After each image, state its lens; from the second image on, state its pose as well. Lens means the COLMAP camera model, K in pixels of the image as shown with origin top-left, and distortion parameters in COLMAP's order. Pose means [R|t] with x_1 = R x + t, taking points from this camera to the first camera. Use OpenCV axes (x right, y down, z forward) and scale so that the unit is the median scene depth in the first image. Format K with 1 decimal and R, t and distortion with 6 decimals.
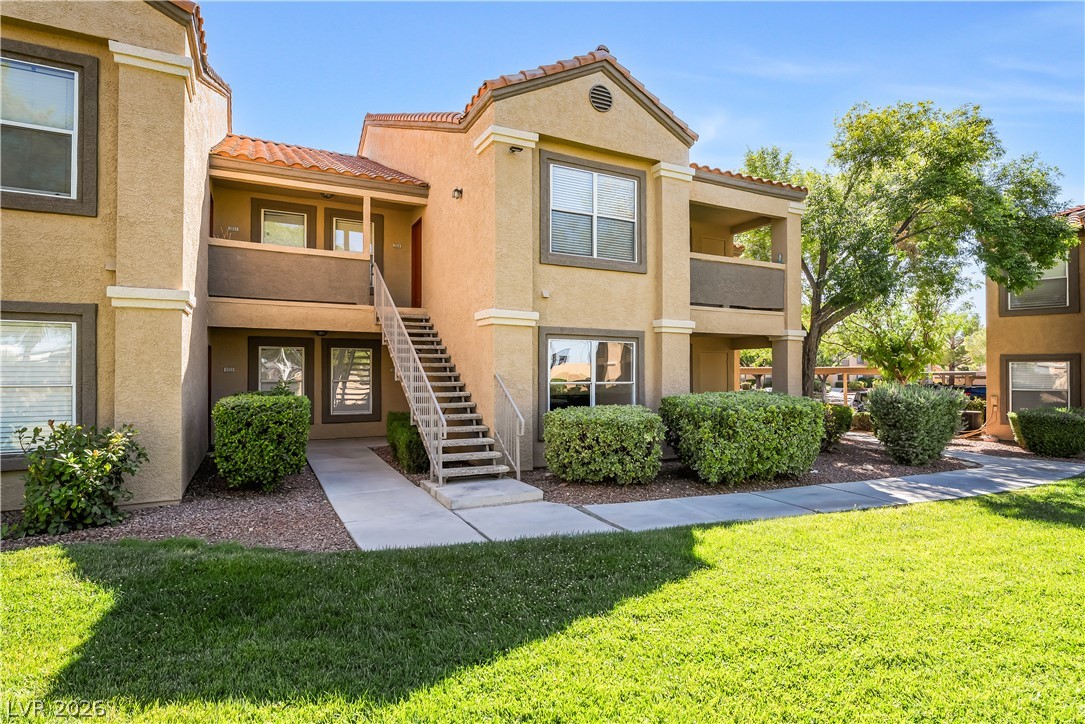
lens RADIAL K [[583.0, 0, 541.6], [0, 583.0, 364.1], [0, 0, 1]] dist [-0.004424, 0.000303]
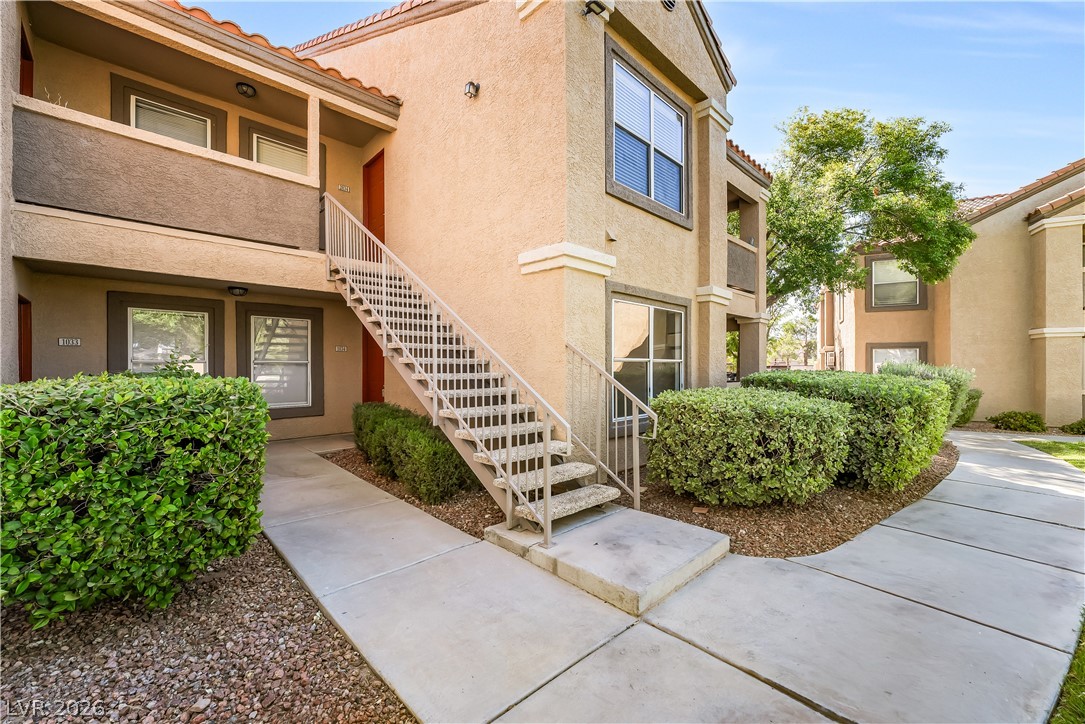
lens RADIAL K [[441.2, 0, 532.4], [0, 441.2, 366.6], [0, 0, 1]] dist [-0.001764, -0.000137]
pose [[0.958142, -0.001962, 0.286287, -0.231200], [-0.002622, 0.999874, 0.015629, 0.031913], [-0.286282, -0.015725, 0.958016, 0.475242]]
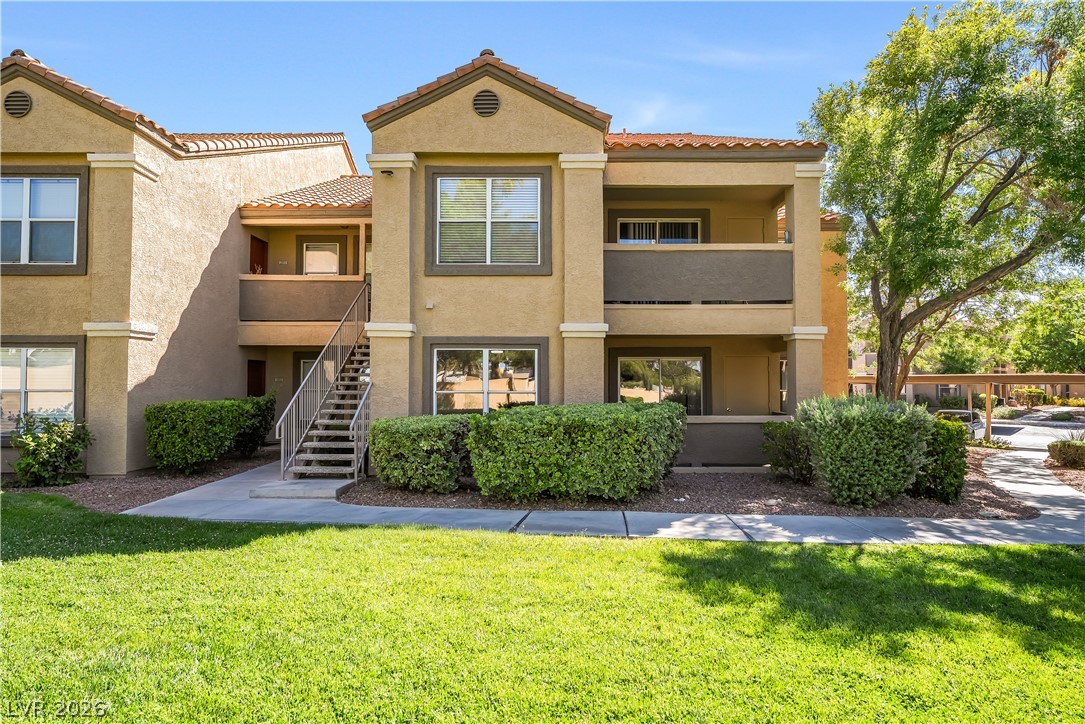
lens RADIAL K [[649.0, 0, 547.2], [0, 649.0, 363.0], [0, 0, 1]] dist [-0.001533, -0.001645]
pose [[0.880937, -0.015187, -0.472989, 0.693086], [0.009824, 0.999856, -0.013807, 0.000143], [0.473131, 0.007517, 0.880960, 0.082959]]
